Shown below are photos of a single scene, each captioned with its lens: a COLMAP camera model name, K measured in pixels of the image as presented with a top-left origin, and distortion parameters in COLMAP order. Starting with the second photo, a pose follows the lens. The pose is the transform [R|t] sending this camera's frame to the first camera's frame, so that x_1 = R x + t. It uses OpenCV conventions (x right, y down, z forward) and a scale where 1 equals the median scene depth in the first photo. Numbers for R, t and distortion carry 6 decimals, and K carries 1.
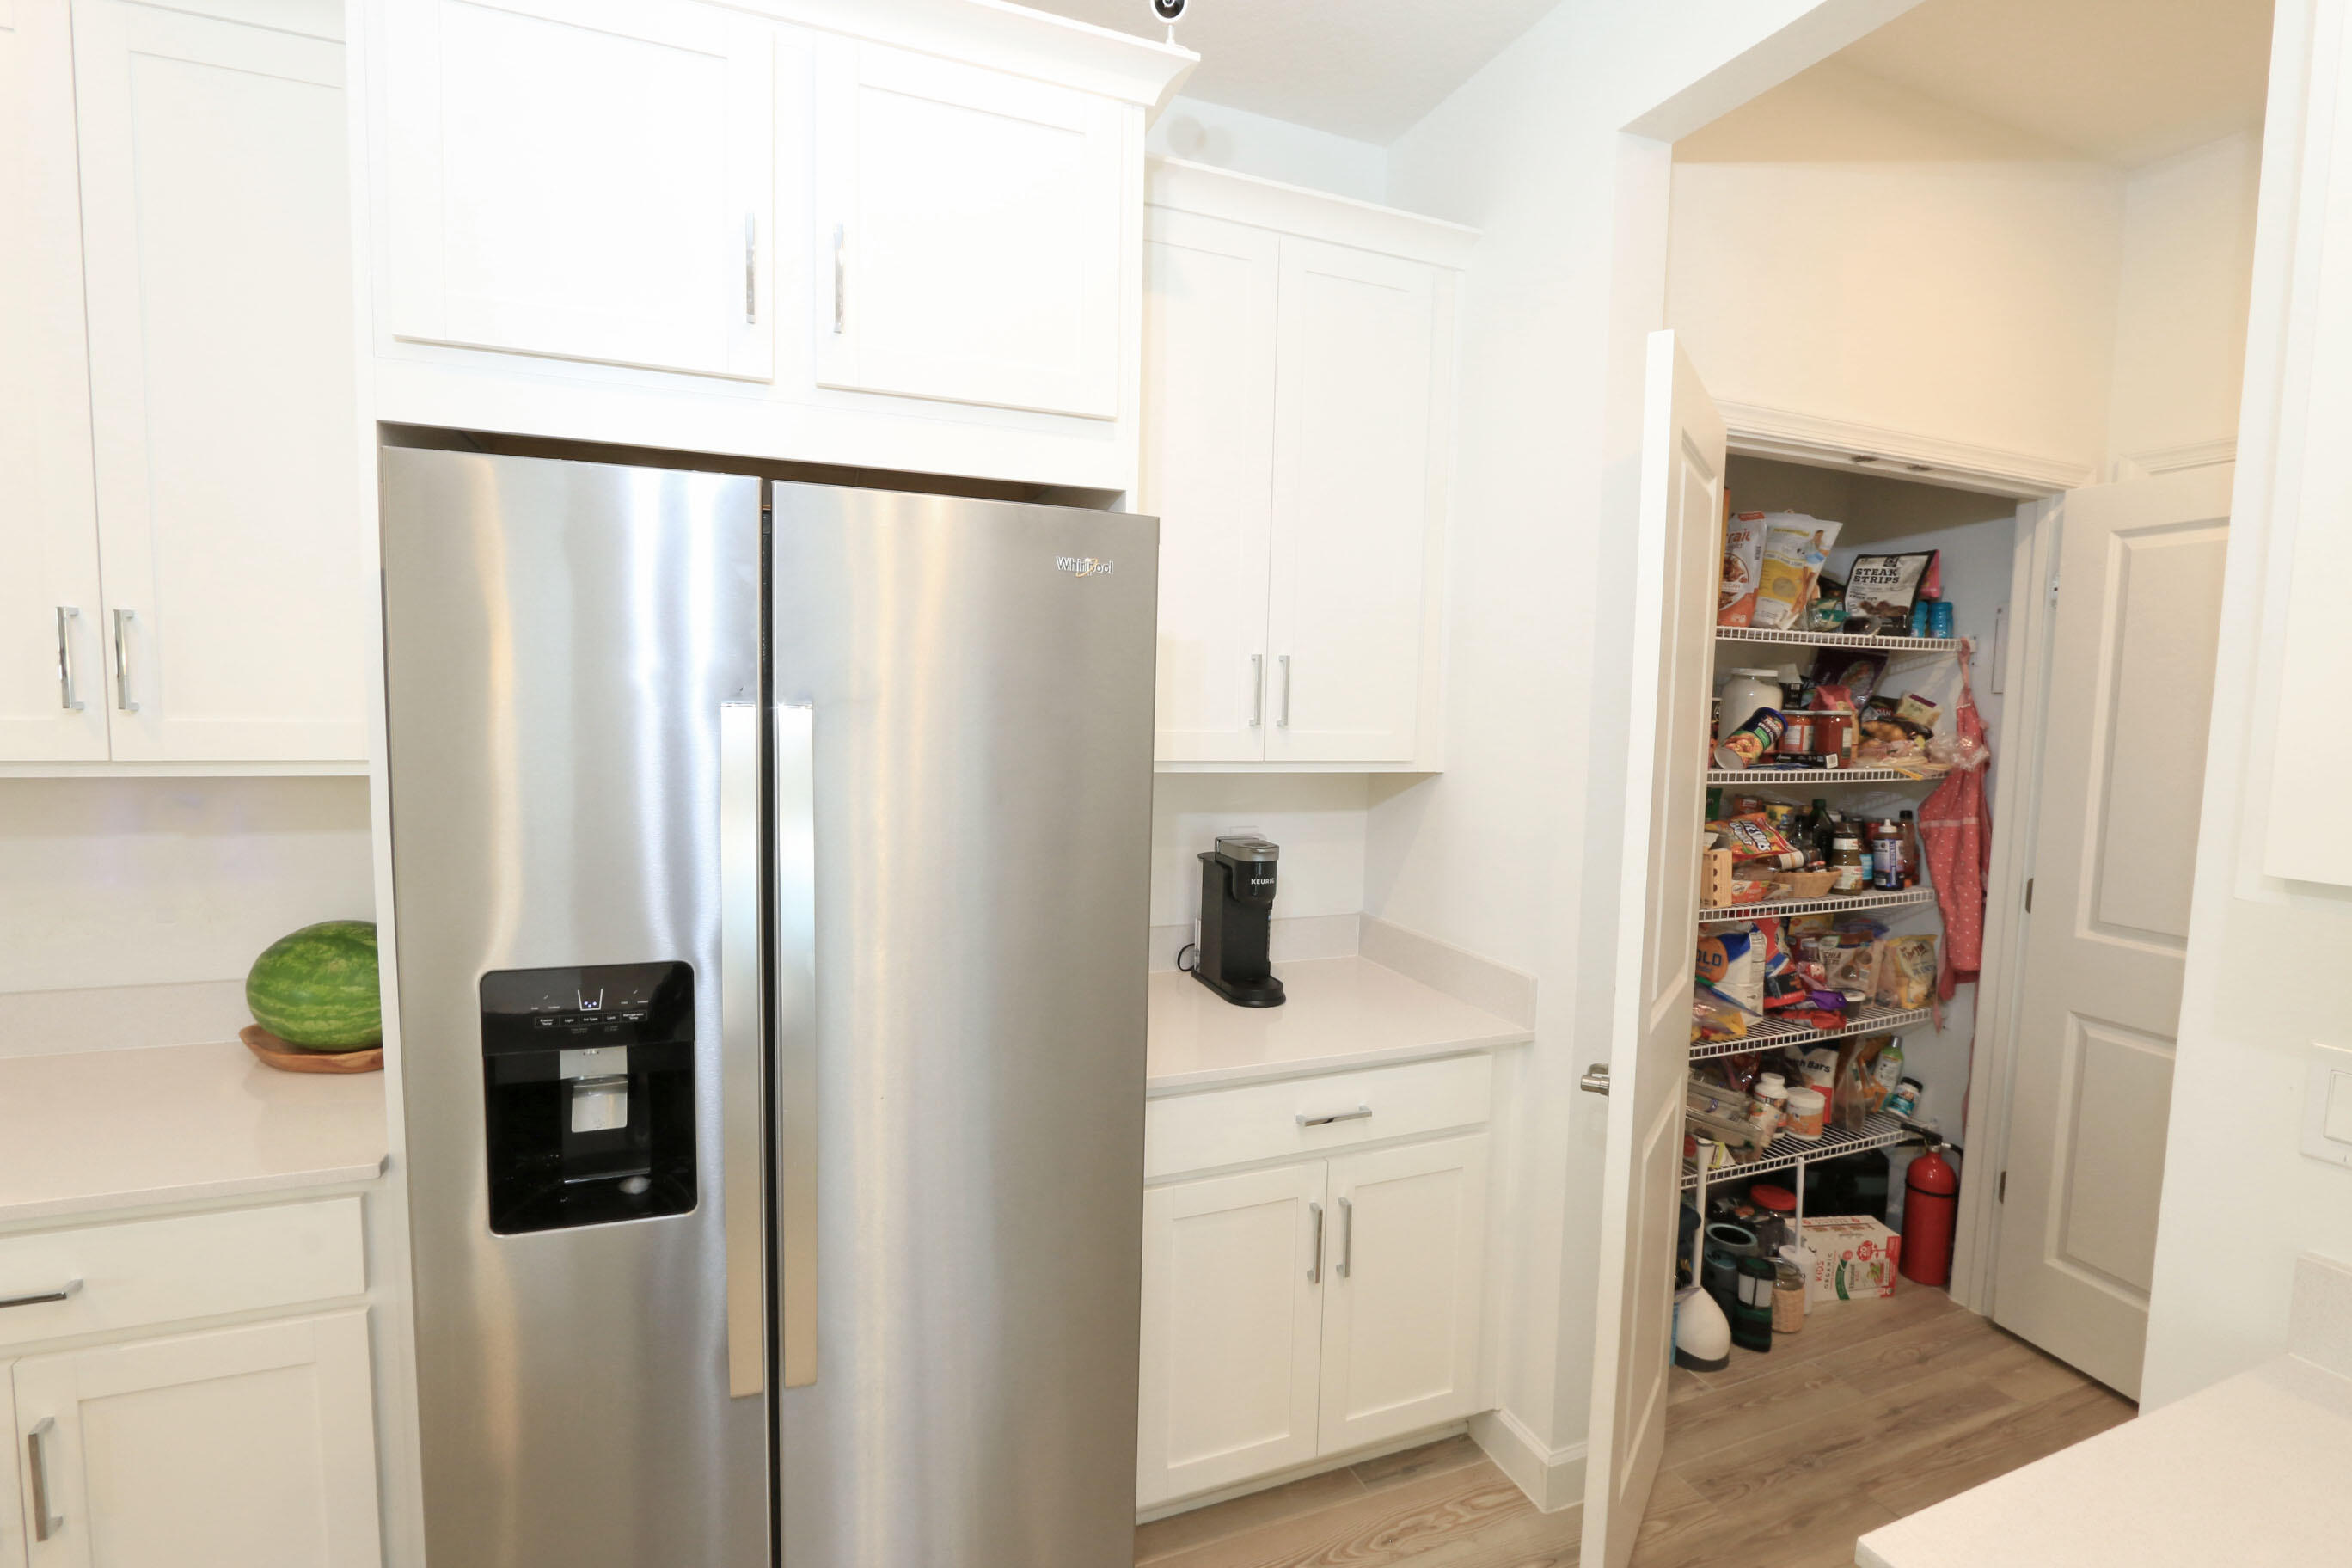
lens RADIAL K [[1074.1, 0, 1182.0], [0, 1074.1, 789.5], [0, 0, 1]] dist [-0.025975, 0.006773]
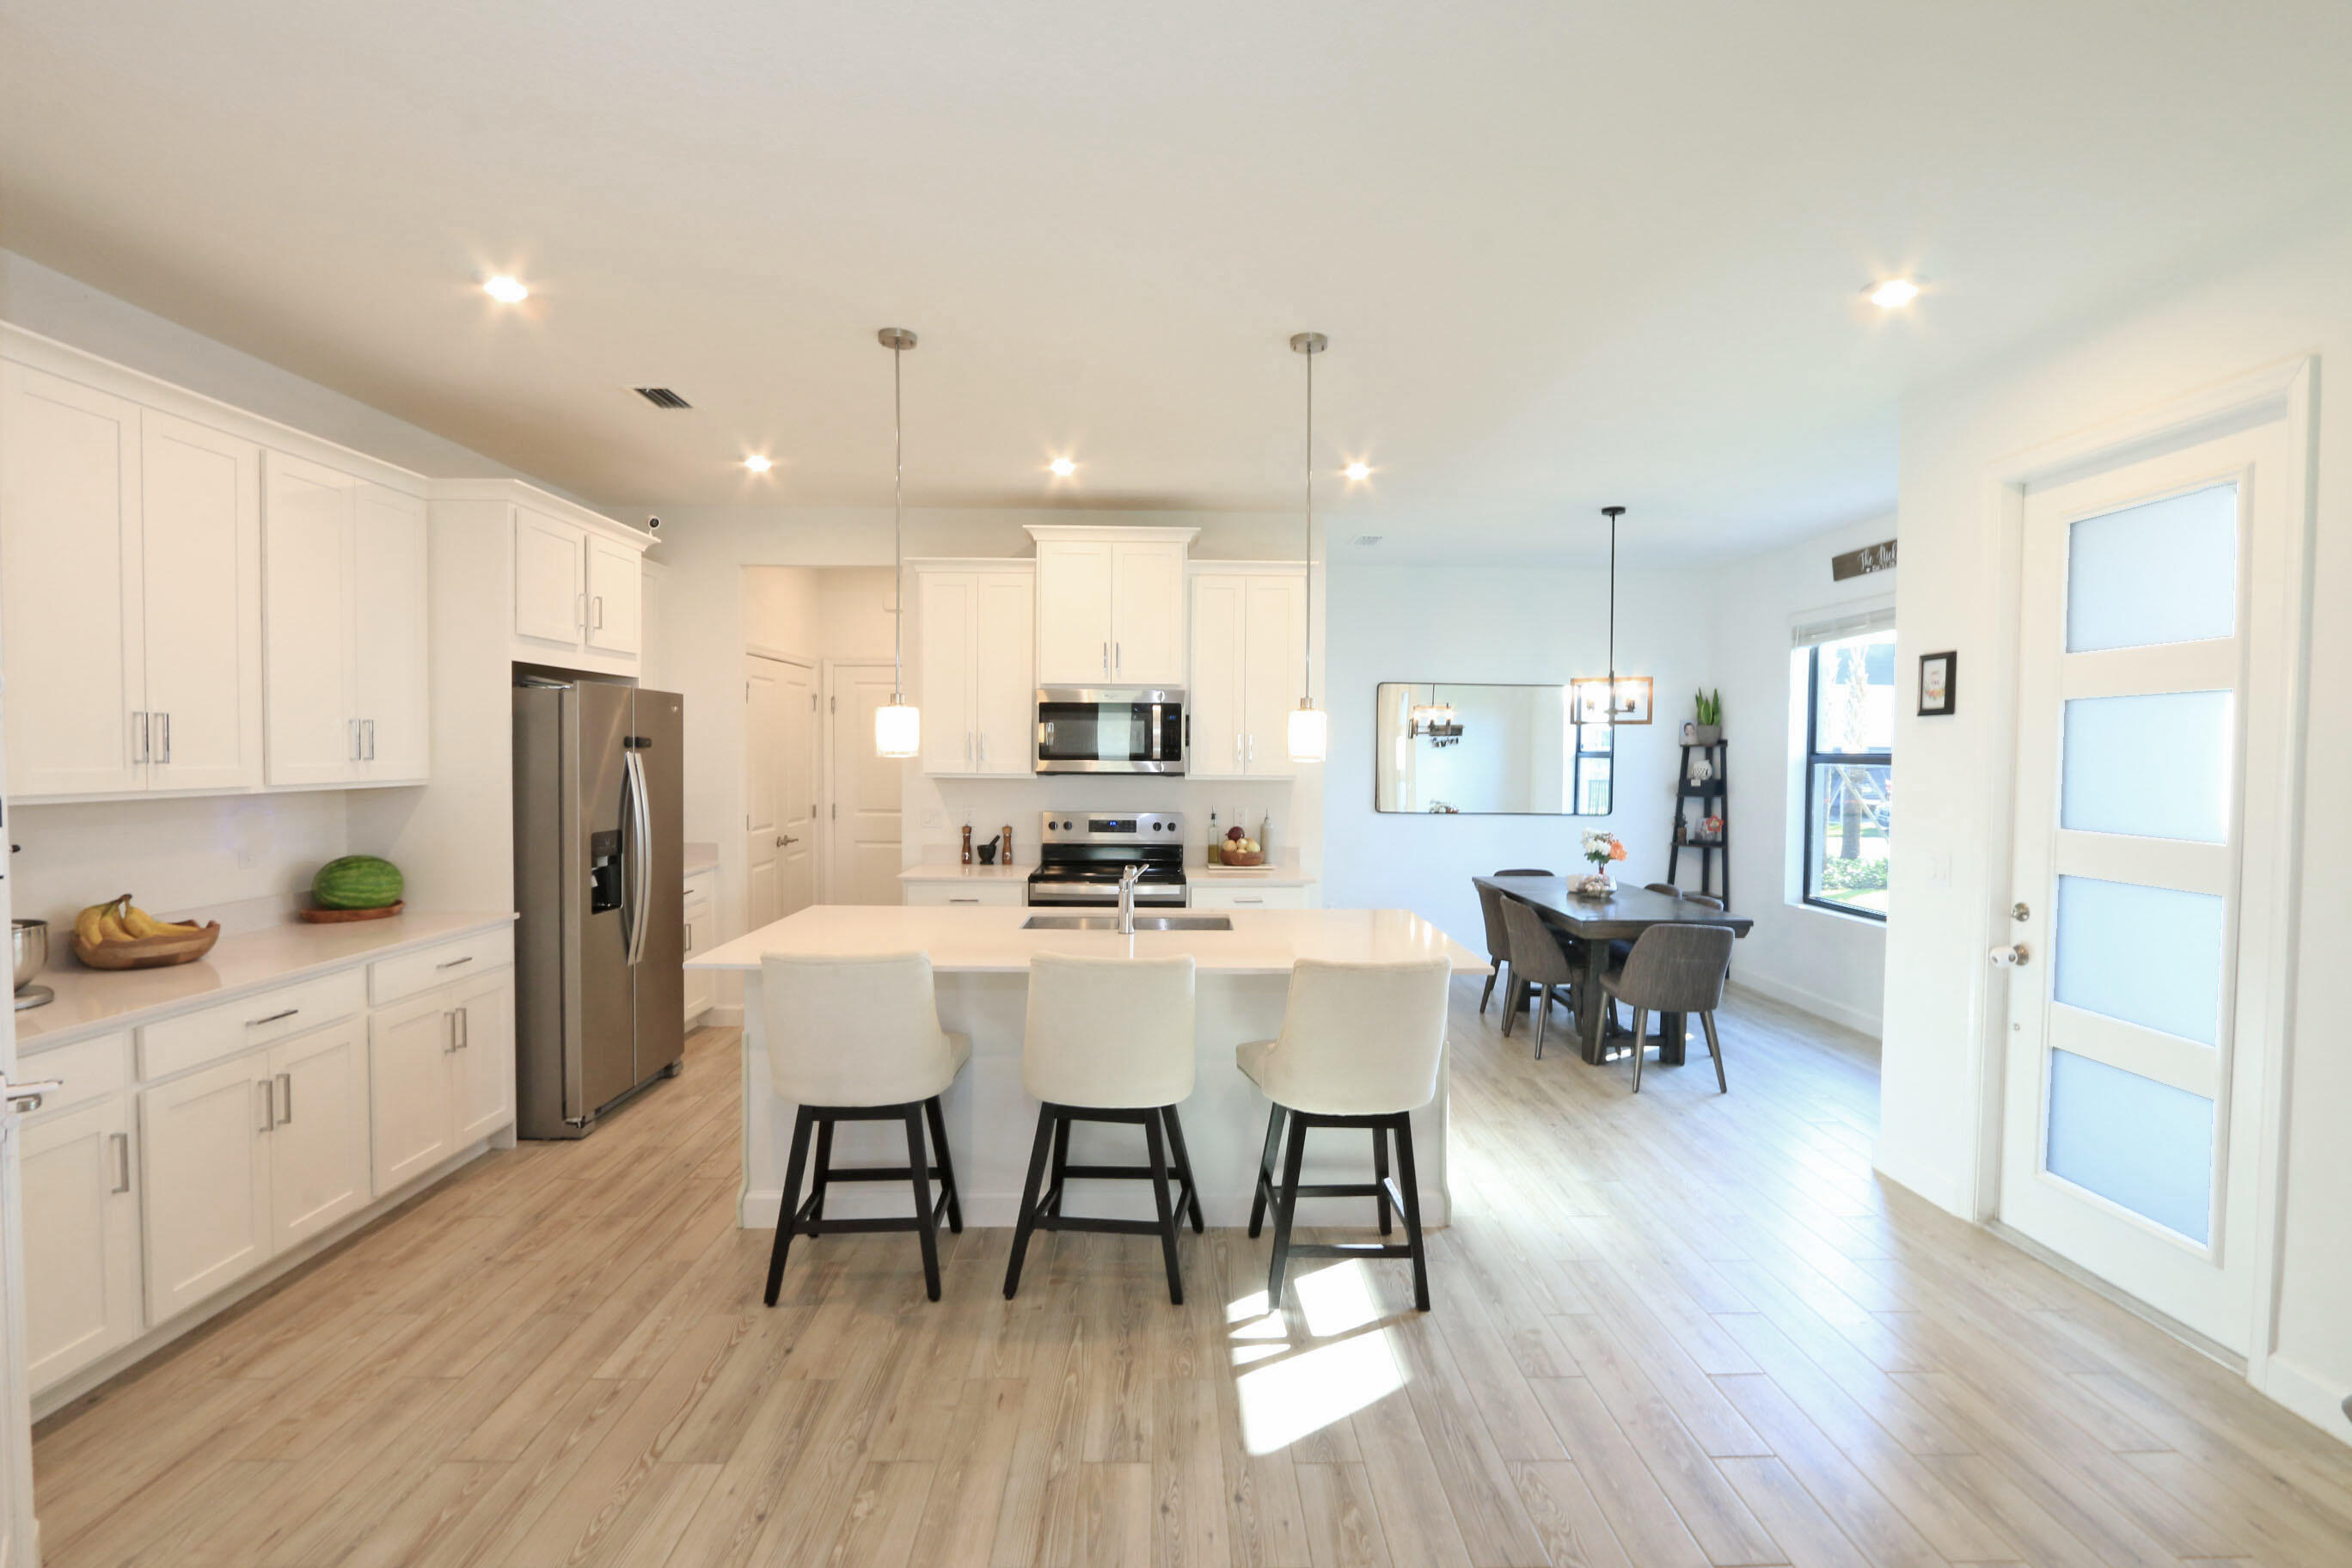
lens RADIAL K [[1079.9, 0, 1182.1], [0, 1079.9, 785.4], [0, 0, 1]] dist [-0.026411, 0.007230]
pose [[0.355363, -0.050113, 0.933384, -2.301008], [0.073874, 0.996944, 0.025400, 0.051689], [-0.931805, 0.059926, 0.357979, -1.436489]]
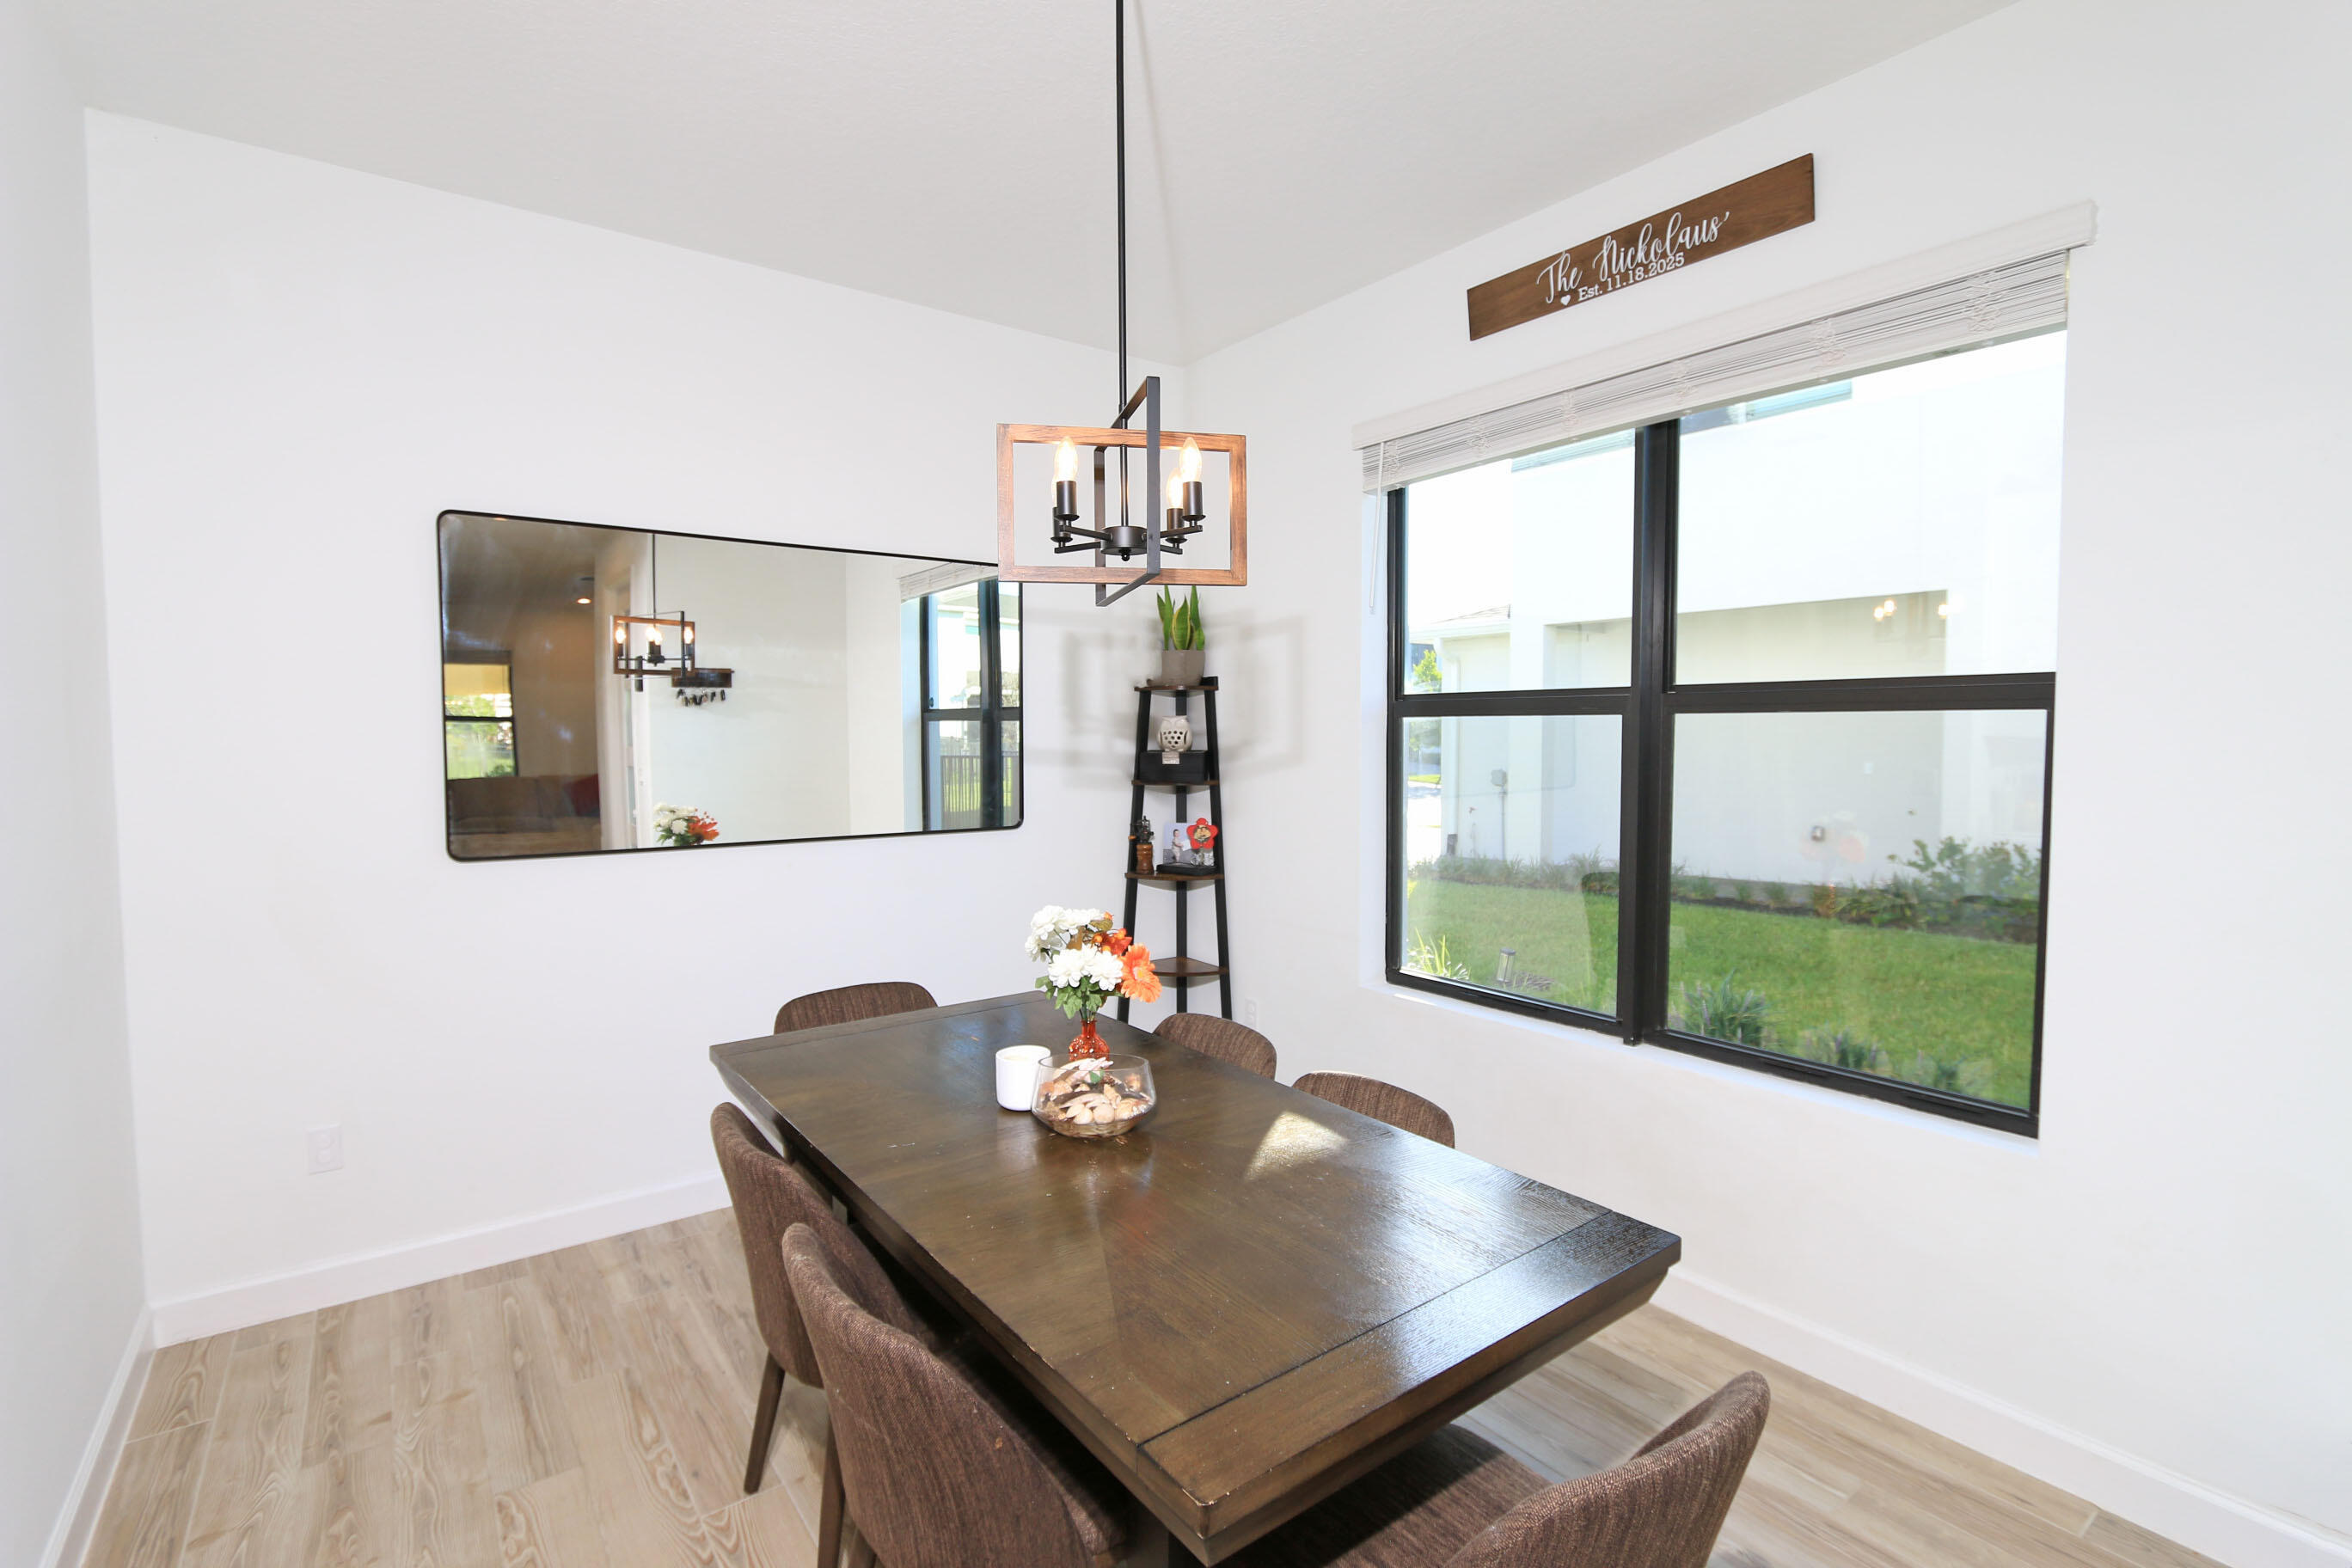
lens RADIAL K [[1074.1, 0, 1182.0], [0, 1074.1, 789.5], [0, 0, 1]] dist [-0.025975, 0.006773]
pose [[-0.254631, -0.075738, 0.964068, 0.314132], [0.072560, 0.992622, 0.097146, 0.151091], [-0.964312, 0.094689, -0.247257, -1.267783]]
